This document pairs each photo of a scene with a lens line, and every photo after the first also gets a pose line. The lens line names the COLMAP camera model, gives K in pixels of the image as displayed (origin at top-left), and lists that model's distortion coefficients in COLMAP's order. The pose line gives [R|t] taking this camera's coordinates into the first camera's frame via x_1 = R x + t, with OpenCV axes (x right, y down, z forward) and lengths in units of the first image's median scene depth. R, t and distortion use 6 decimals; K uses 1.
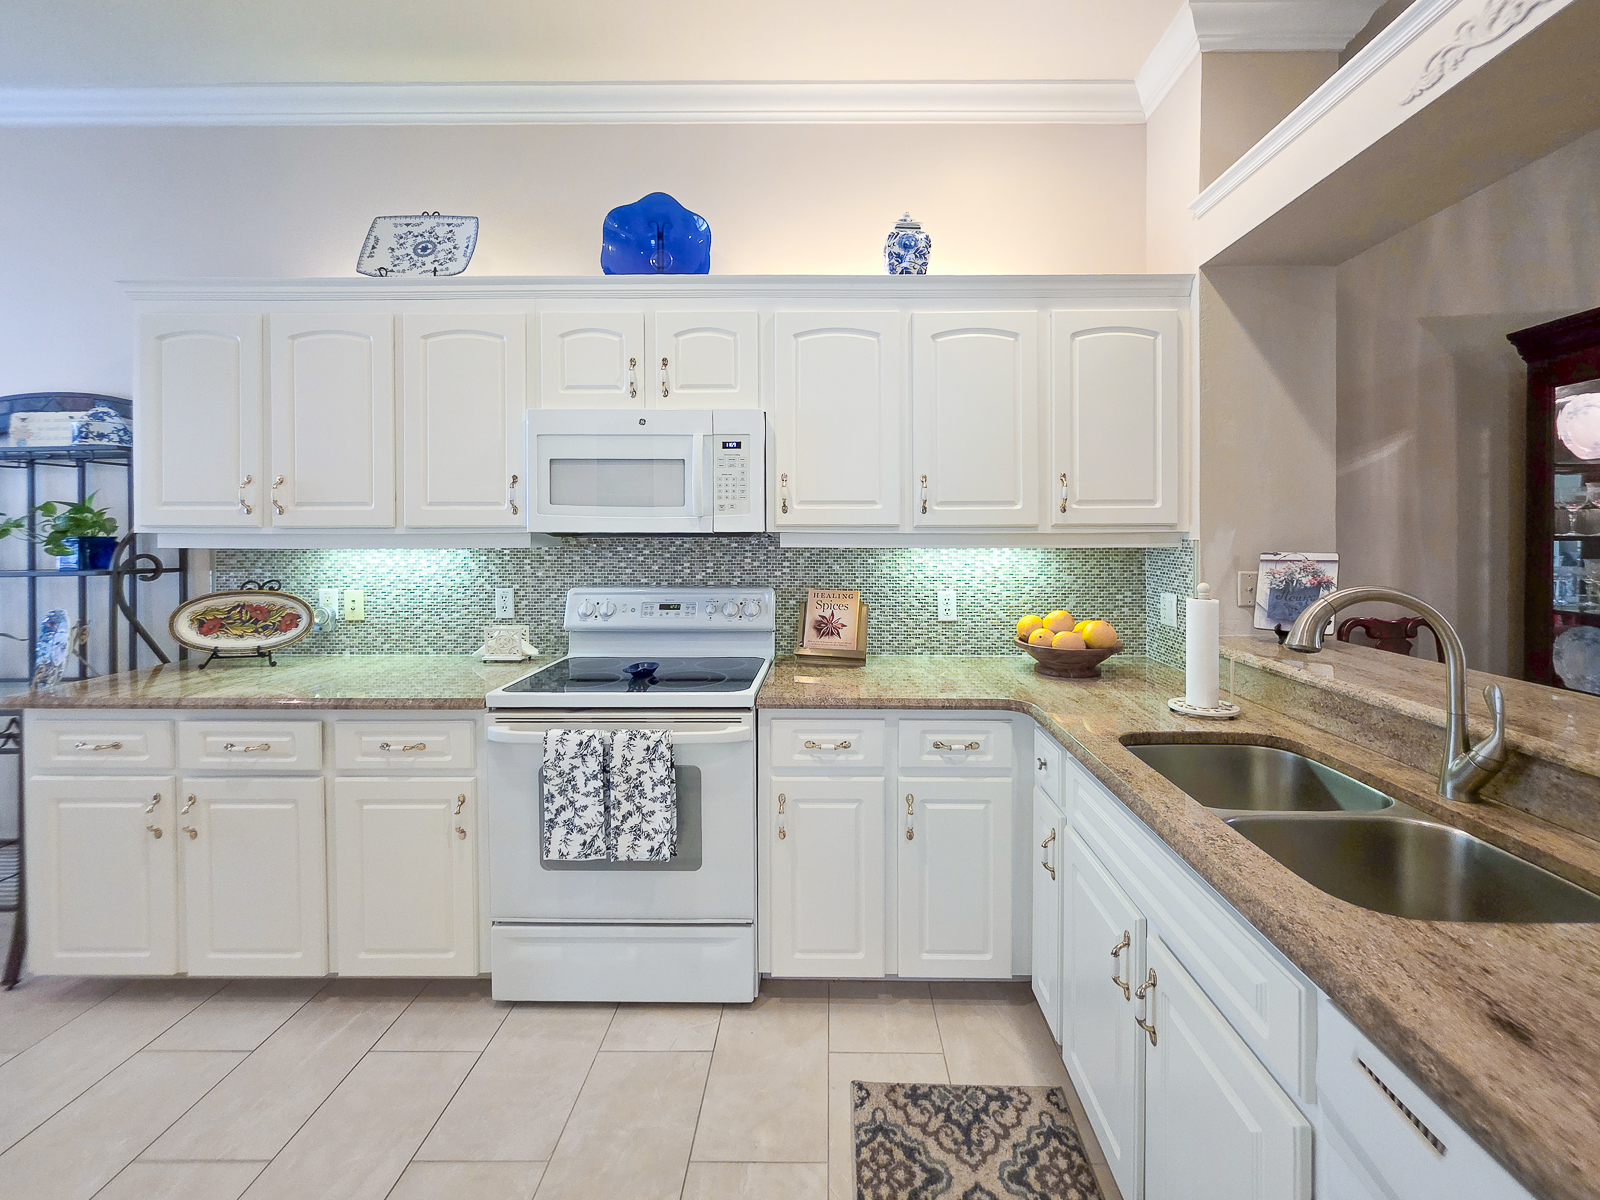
lens RADIAL K [[654.6, 0, 828.2], [0, 654.6, 537.9], [0, 0, 1]] dist [-0.001441, 0.000506]
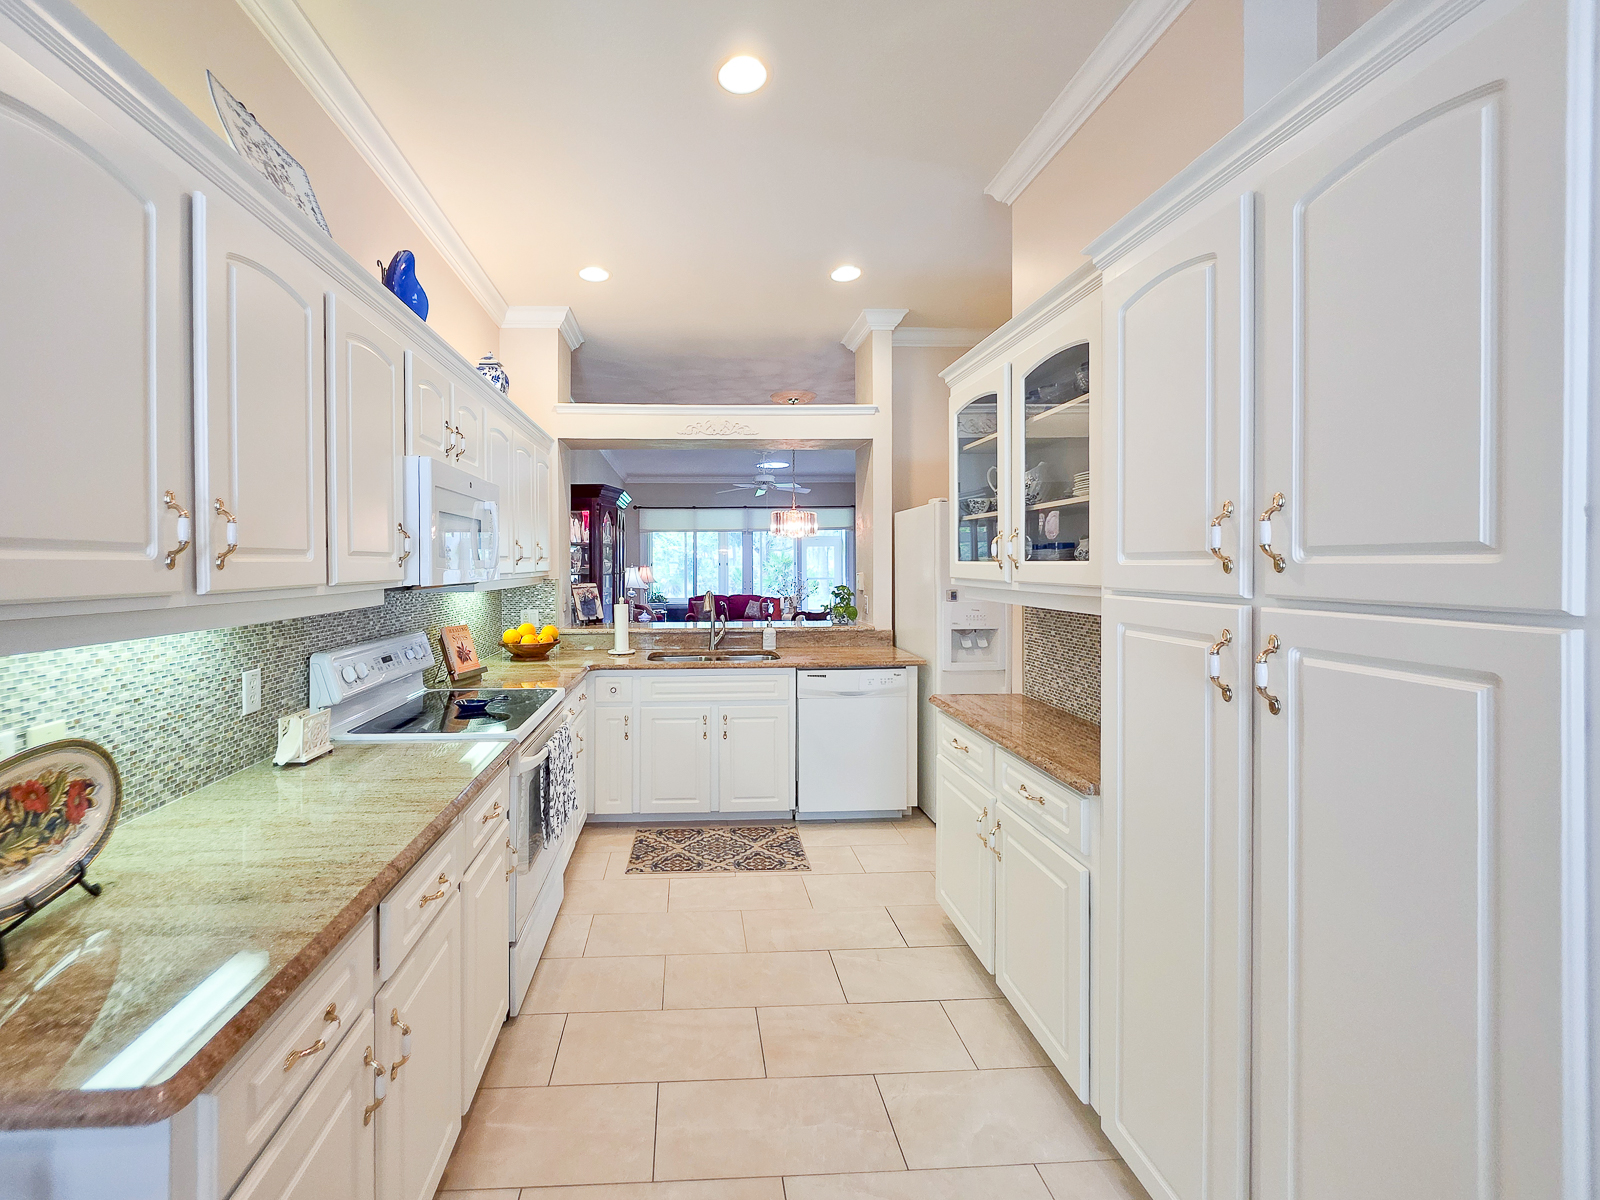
lens RADIAL K [[682.9, 0, 740.6], [0, 682.9, 568.6], [0, 0, 1]] dist [-0.002781, -0.000289]
pose [[-0.085242, -0.006292, 0.996340, -1.306543], [0.008448, 0.999940, 0.007038, -0.033363], [-0.996324, 0.009017, -0.085184, 0.557428]]
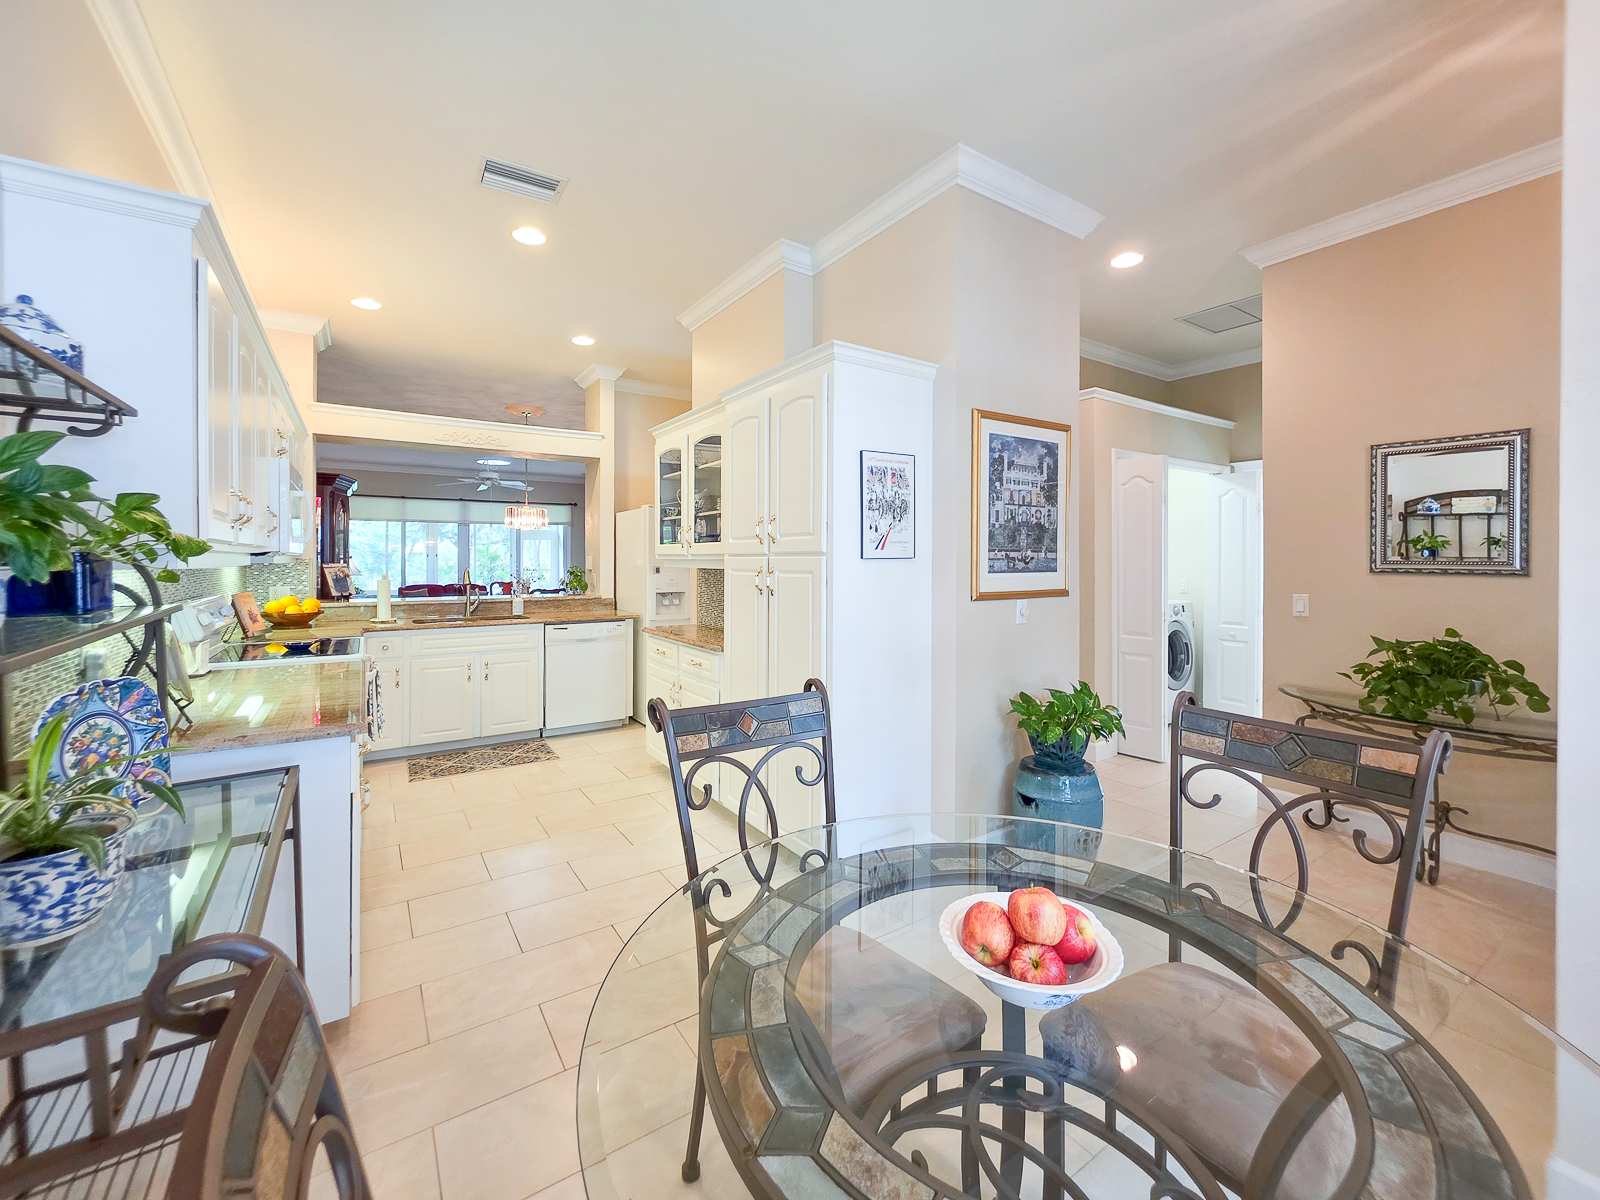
lens RADIAL K [[654.6, 0, 793.2], [0, 654.6, 564.6], [0, 0, 1]] dist [-0.001441, 0.000506]
pose [[-0.556492, -0.007272, 0.830821, -1.864665], [-0.000810, 0.999966, 0.008210, 0.002805], [-0.830853, 0.003896, -0.556479, 0.780315]]
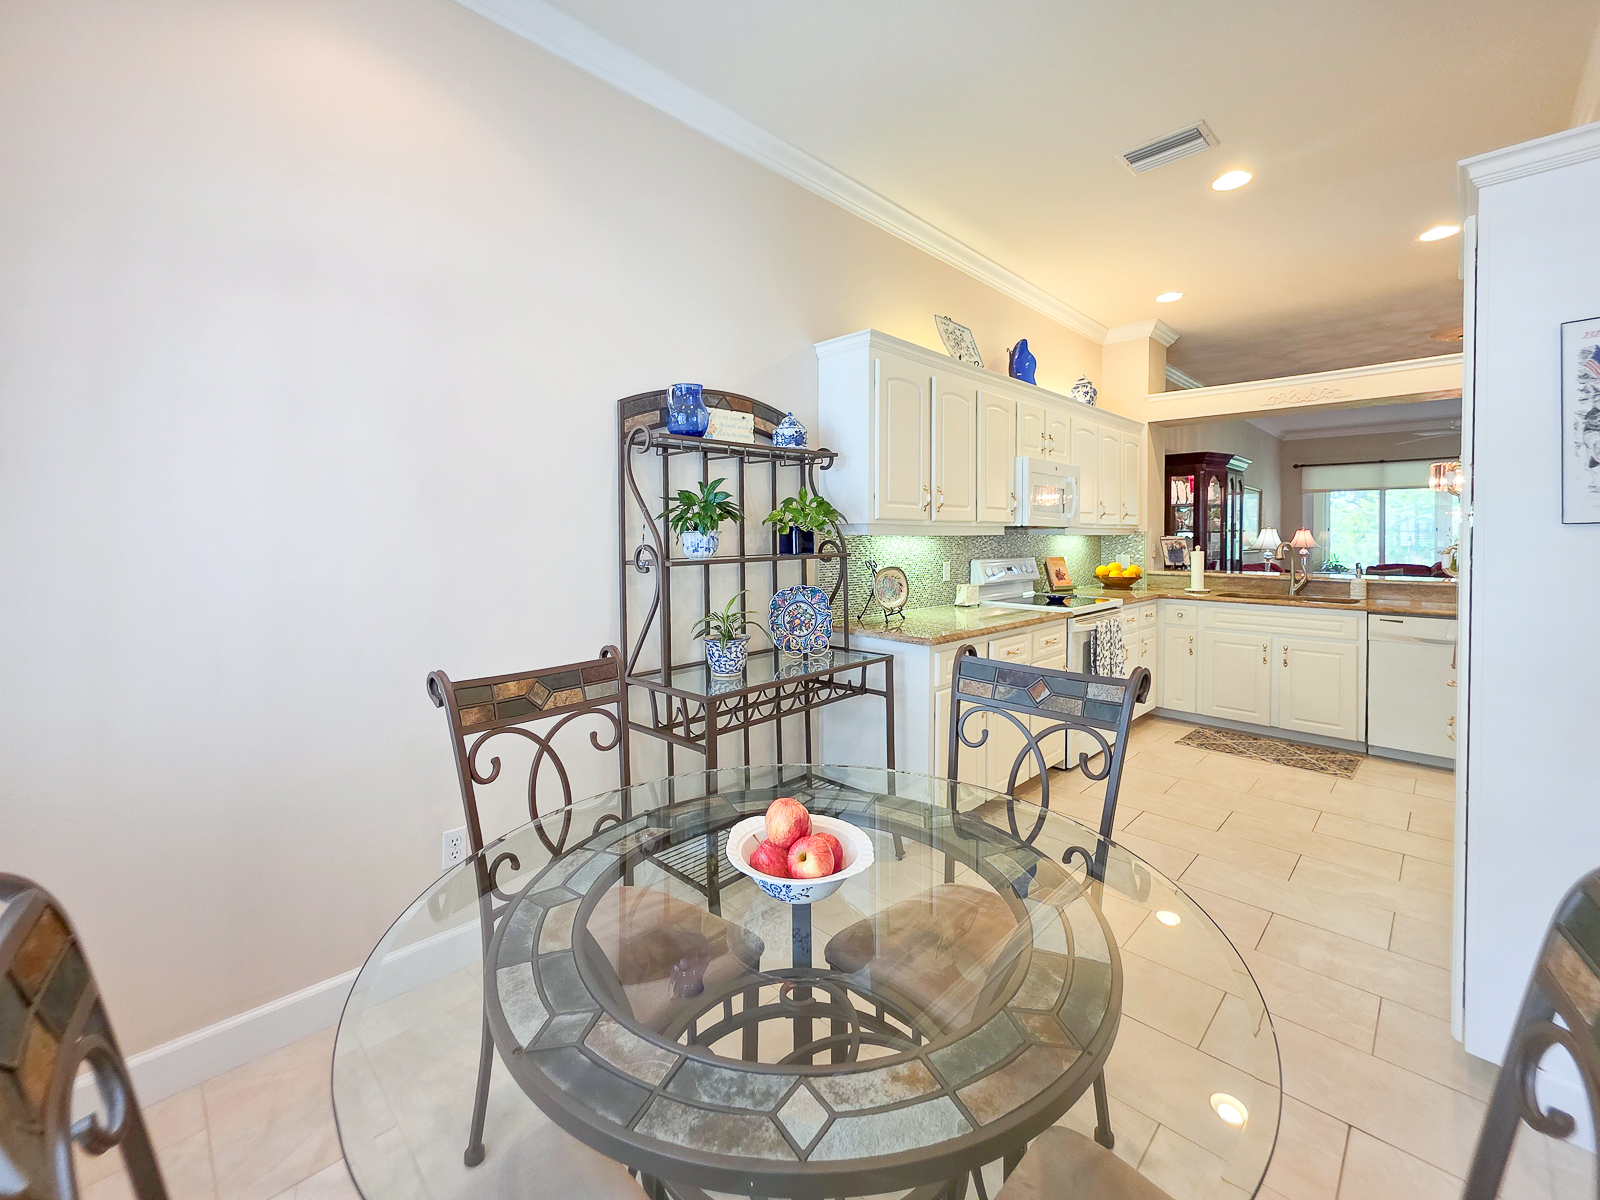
lens RADIAL K [[654.6, 0, 766.2], [0, 654.6, 536.0], [0, 0, 1]] dist [-0.001441, 0.000506]
pose [[0.716997, -0.001960, 0.697074, -1.944504], [-0.001024, 0.999992, 0.003864, 0.010801], [-0.697076, -0.003485, 0.716989, 0.191521]]
